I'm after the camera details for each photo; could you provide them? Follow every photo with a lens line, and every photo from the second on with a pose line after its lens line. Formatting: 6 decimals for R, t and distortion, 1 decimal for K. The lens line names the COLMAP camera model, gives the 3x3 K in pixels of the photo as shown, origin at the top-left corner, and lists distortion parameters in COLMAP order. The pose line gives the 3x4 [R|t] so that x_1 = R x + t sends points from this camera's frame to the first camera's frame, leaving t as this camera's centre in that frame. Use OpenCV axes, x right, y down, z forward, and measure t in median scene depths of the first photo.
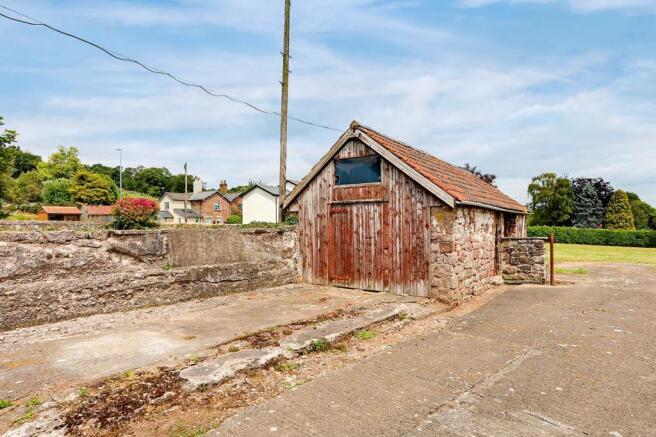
lens RADIAL K [[382.2, 0, 328.6], [0, 382.2, 222.0], [0, 0, 1]] dist [0.004504, 0.000901]
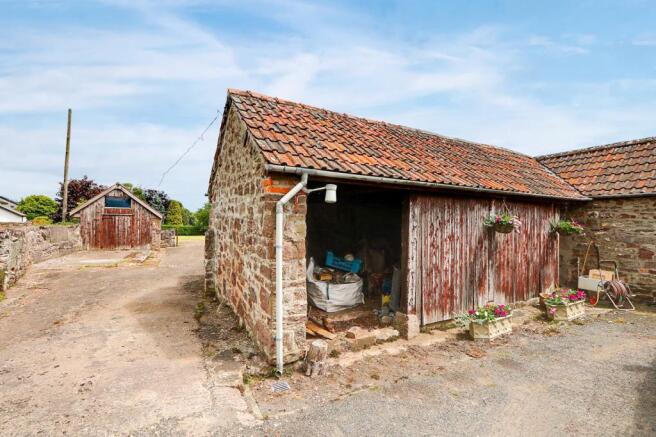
lens RADIAL K [[309.7, 0, 328.8], [0, 309.7, 220.6], [0, 0, 1]] dist [-0.003876, -0.000046]
pose [[0.423405, 0.013381, 0.905842, -1.119174], [-0.017990, 0.999818, -0.006360, -0.025041], [-0.905762, -0.013604, 0.423569, -1.041889]]
